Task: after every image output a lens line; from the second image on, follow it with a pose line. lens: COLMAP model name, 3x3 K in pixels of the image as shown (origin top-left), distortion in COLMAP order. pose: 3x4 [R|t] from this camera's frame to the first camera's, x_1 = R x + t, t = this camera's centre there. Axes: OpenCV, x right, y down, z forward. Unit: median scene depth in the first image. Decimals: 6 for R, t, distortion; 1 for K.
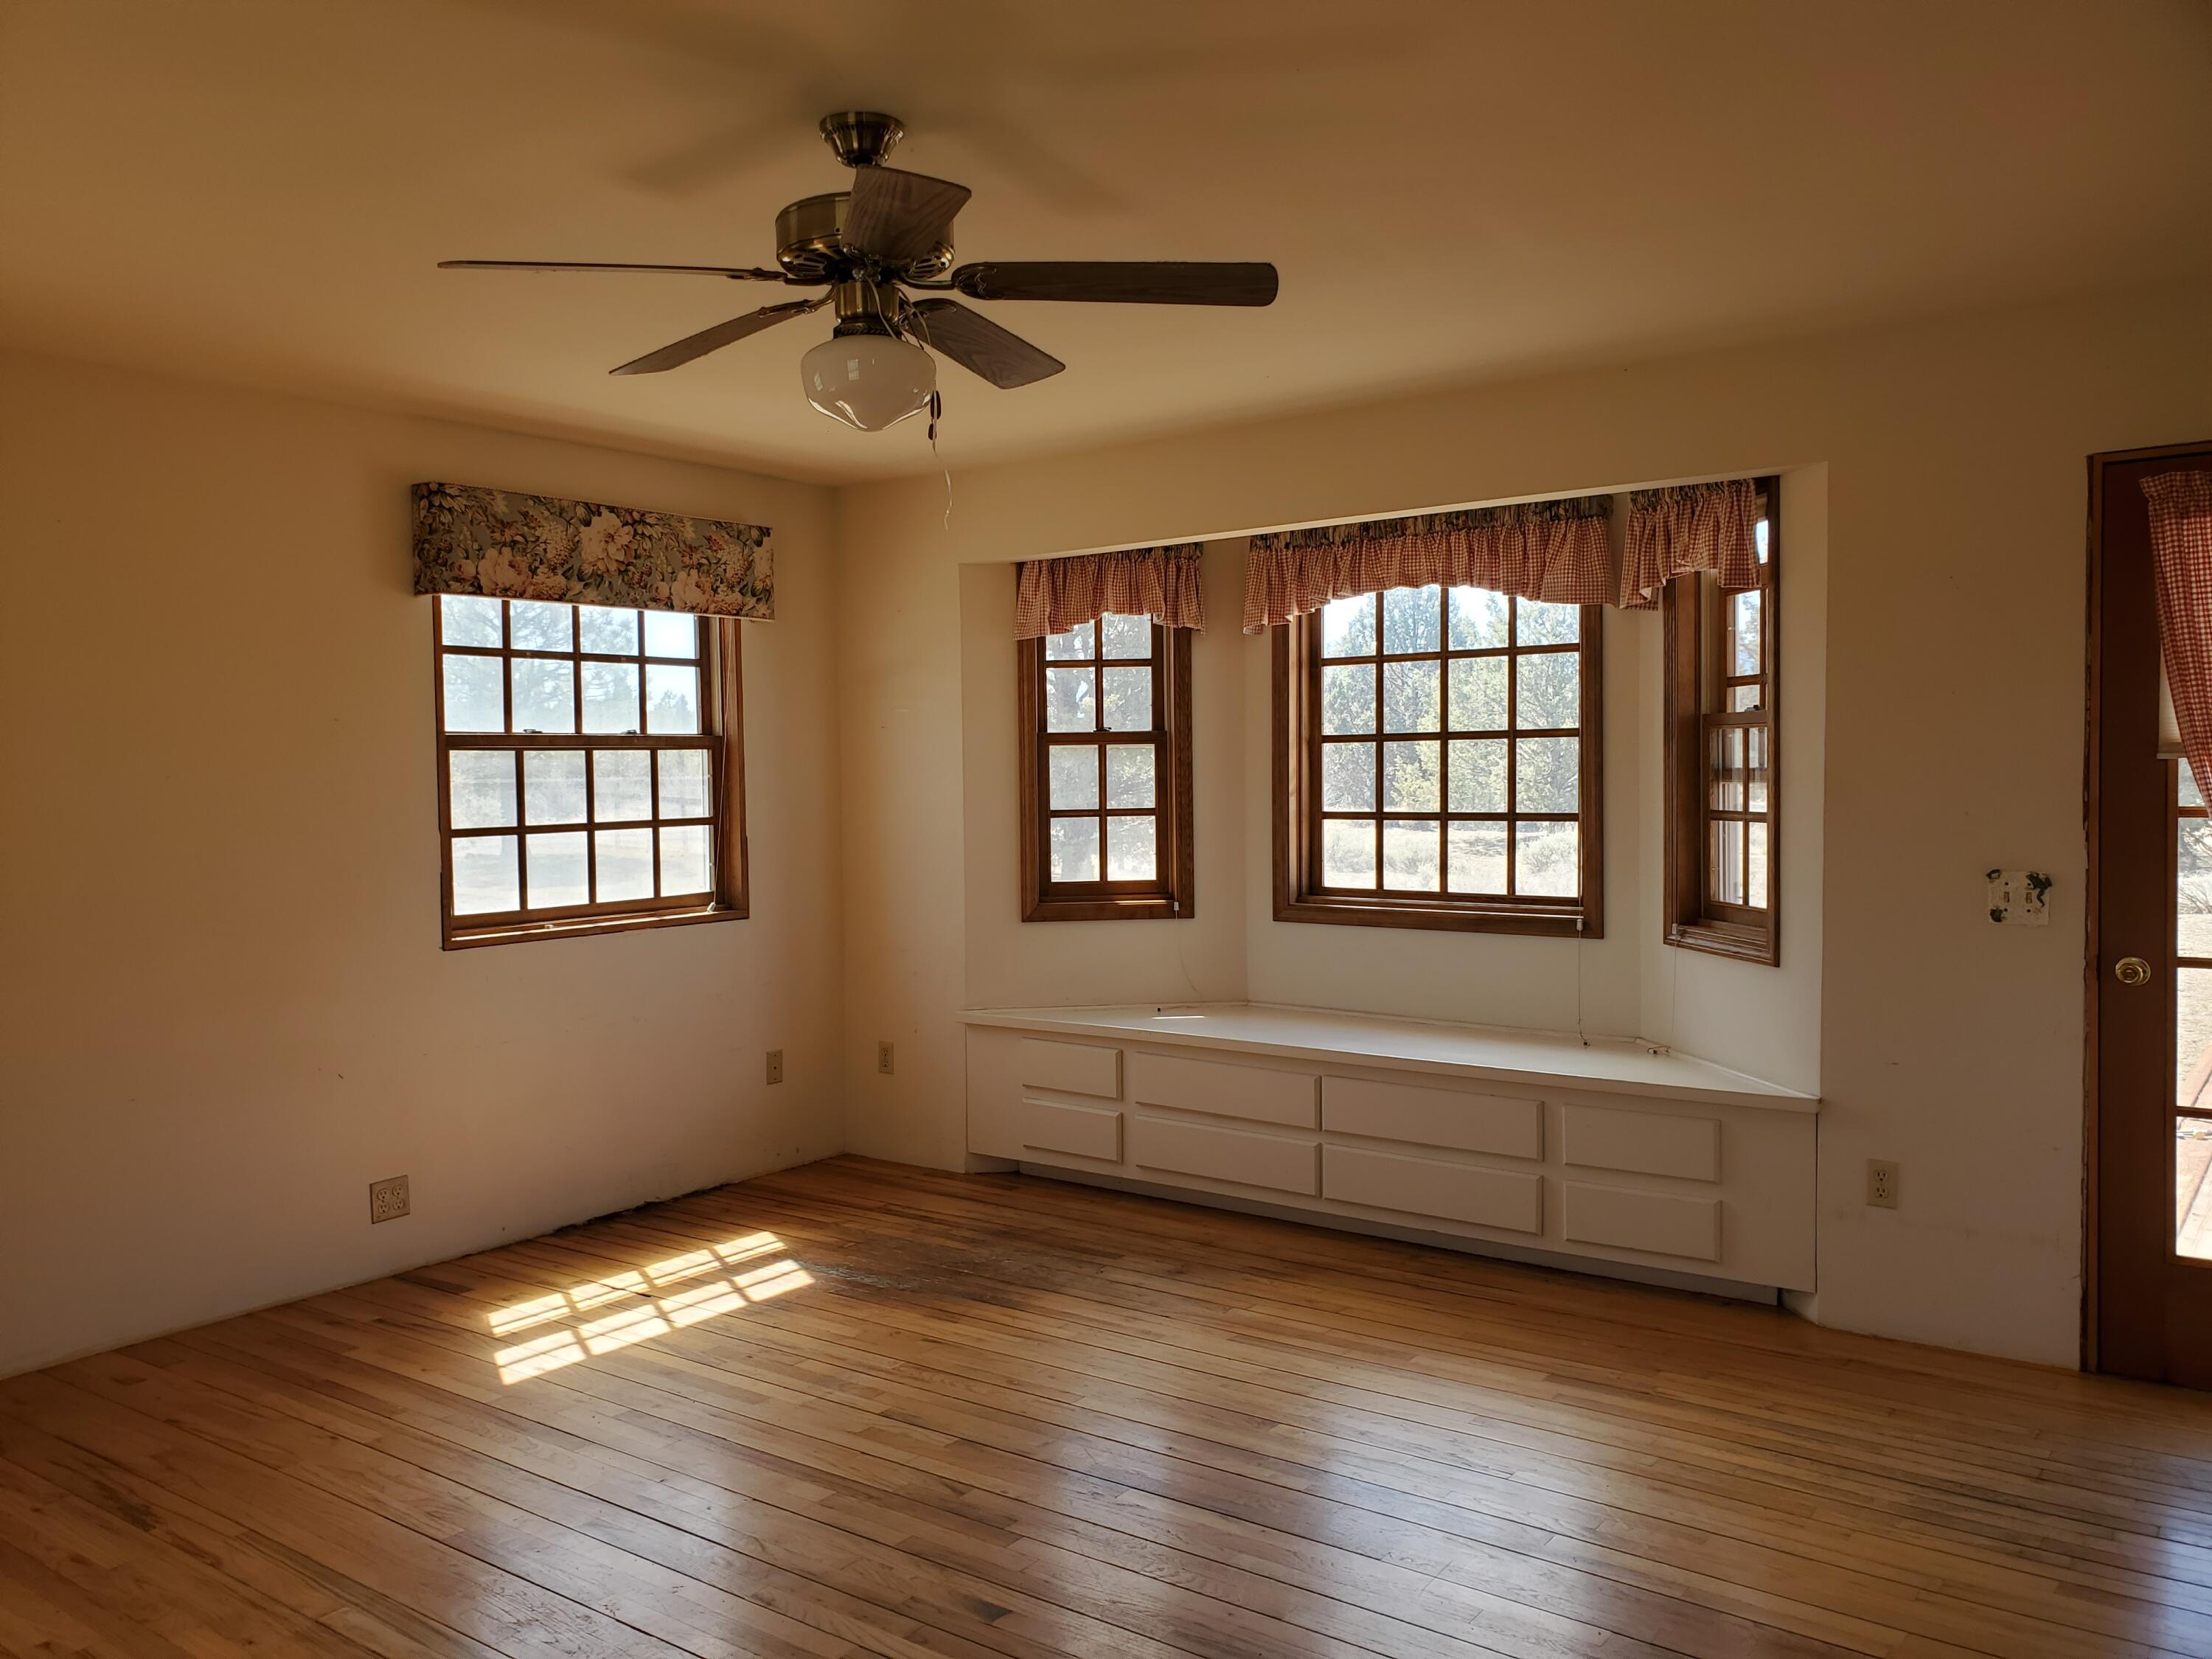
lens RADIAL K [[1755.2, 0, 1106.0], [0, 1755.2, 829.5], [0, 0, 1]] dist [0.018882, 0.007173]
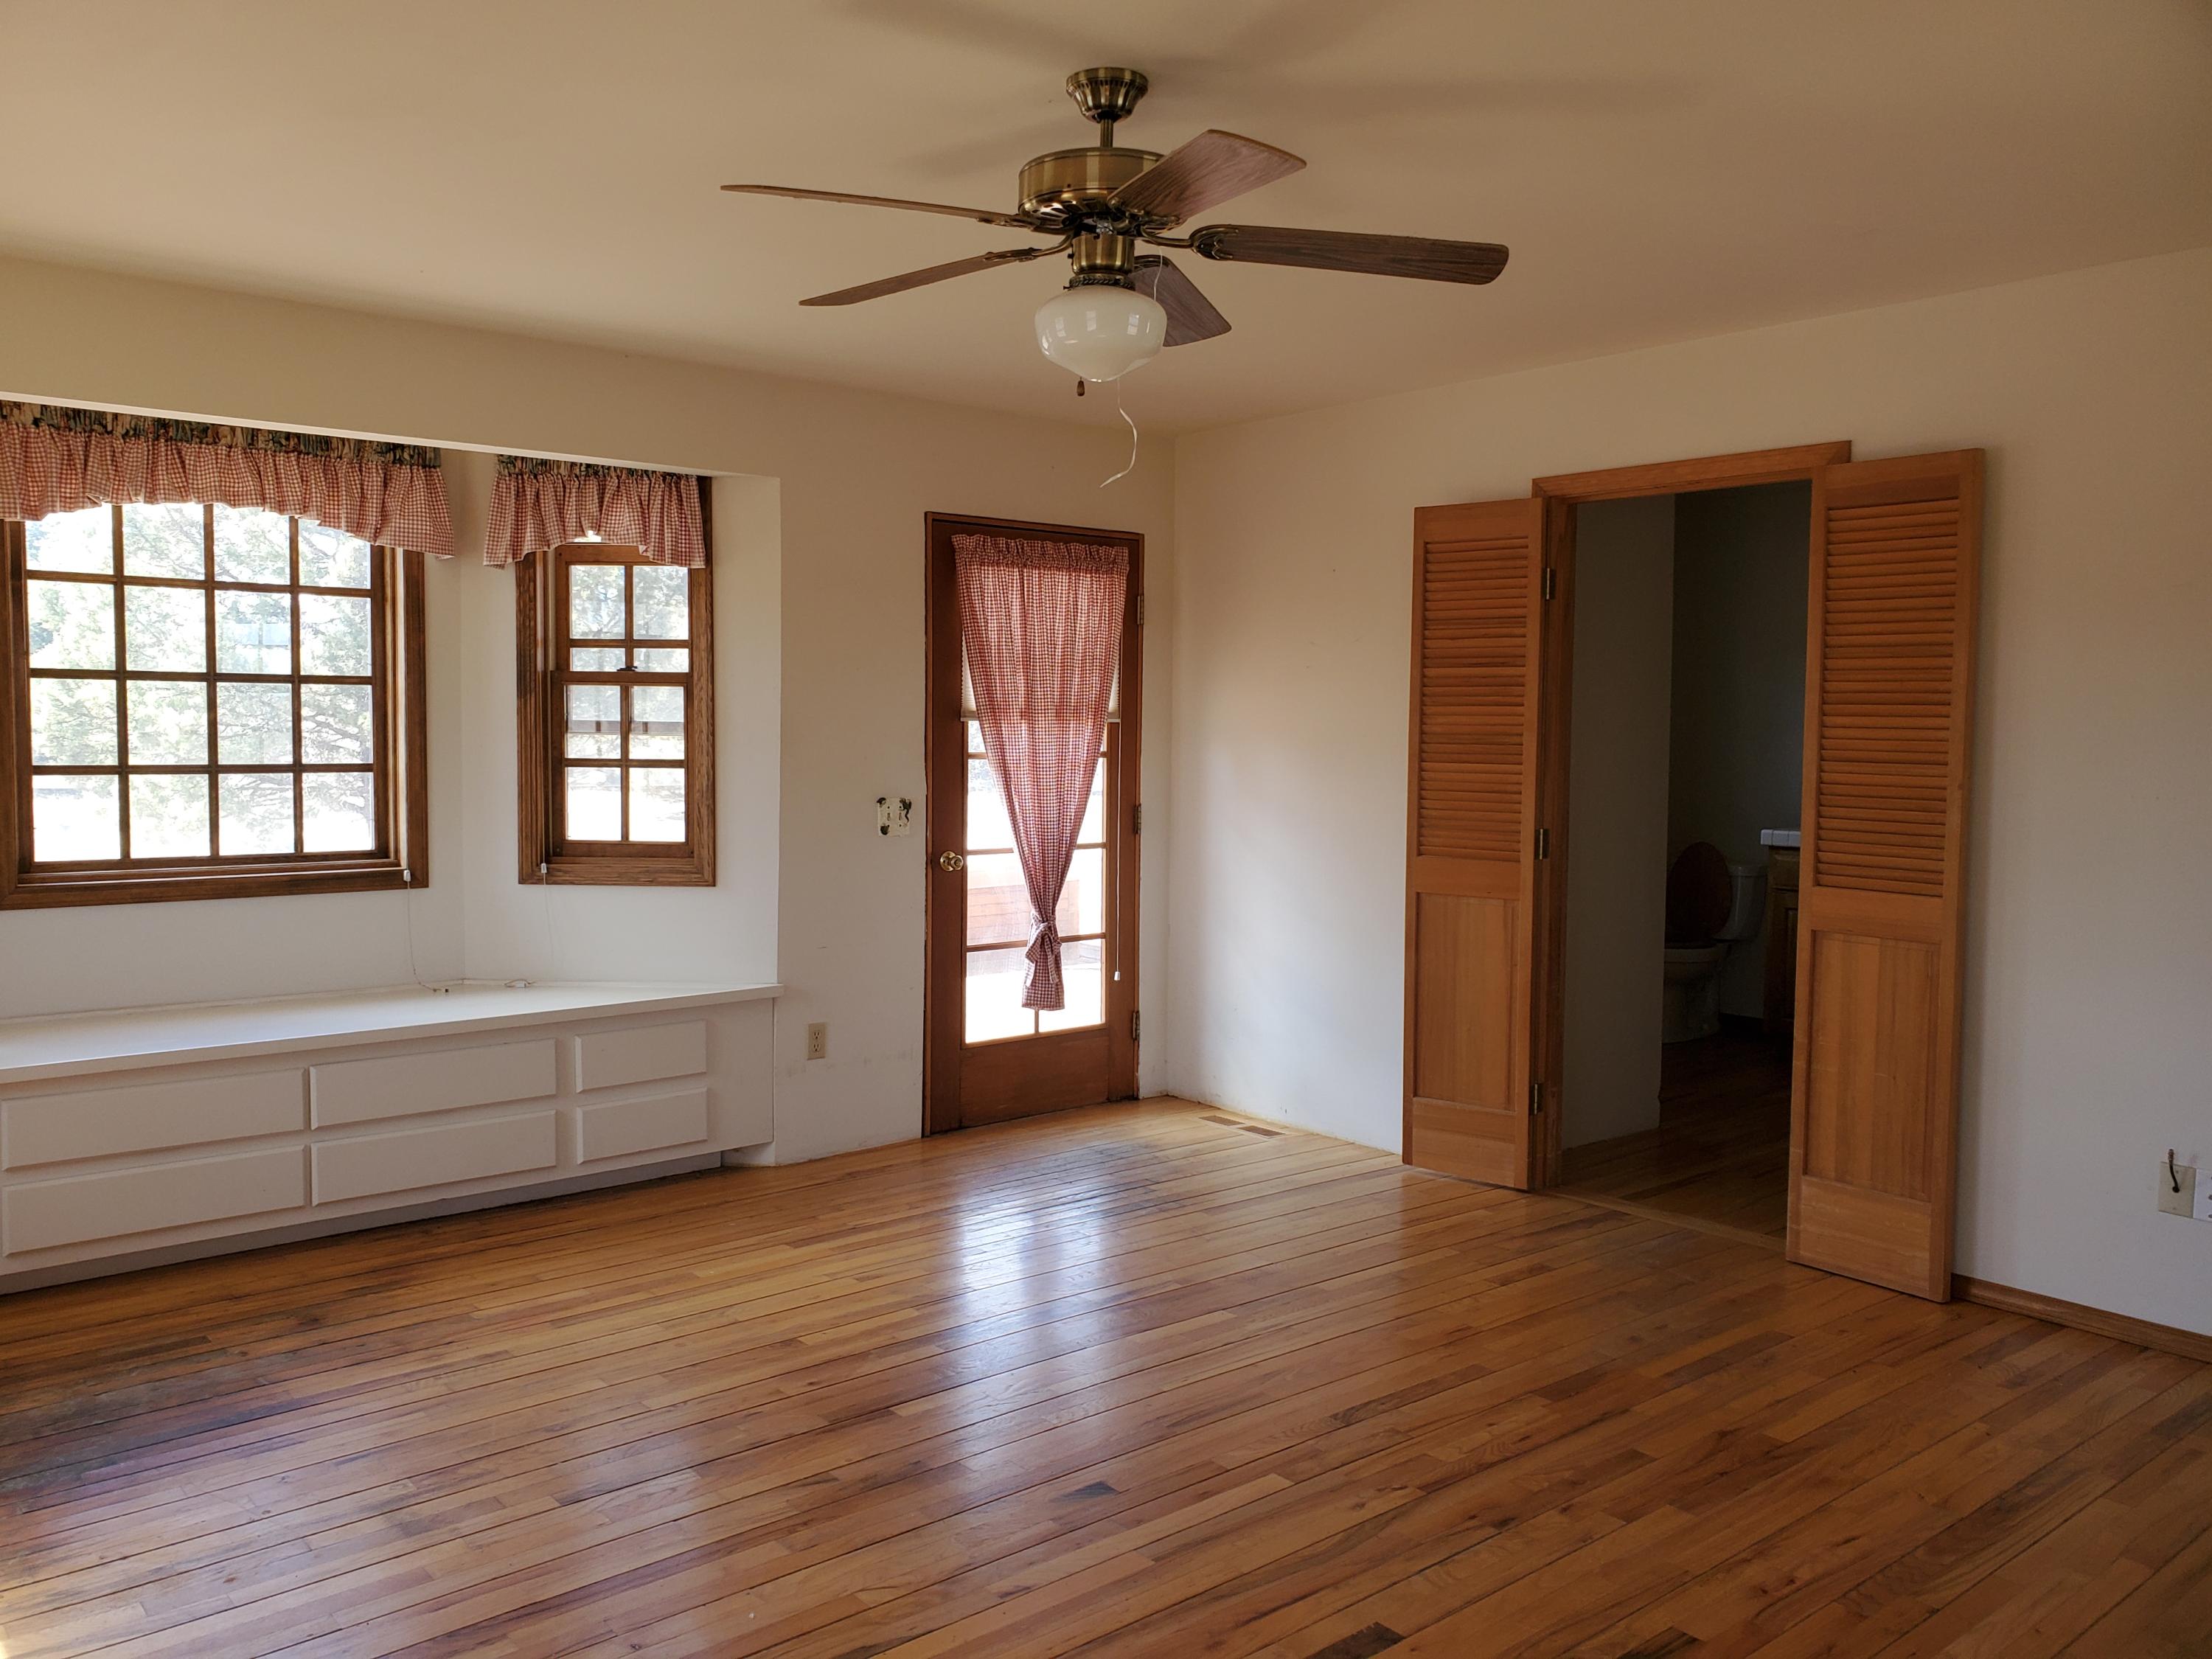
lens RADIAL K [[1751.8, 0, 1106.0], [0, 1751.8, 829.5], [0, 0, 1]] dist [-0.098659, 0.153177]
pose [[0.188638, -0.050070, 0.980770, -0.690951], [0.019643, 0.998692, 0.047207, -0.011548], [-0.981850, 0.010360, 0.189374, 0.483202]]
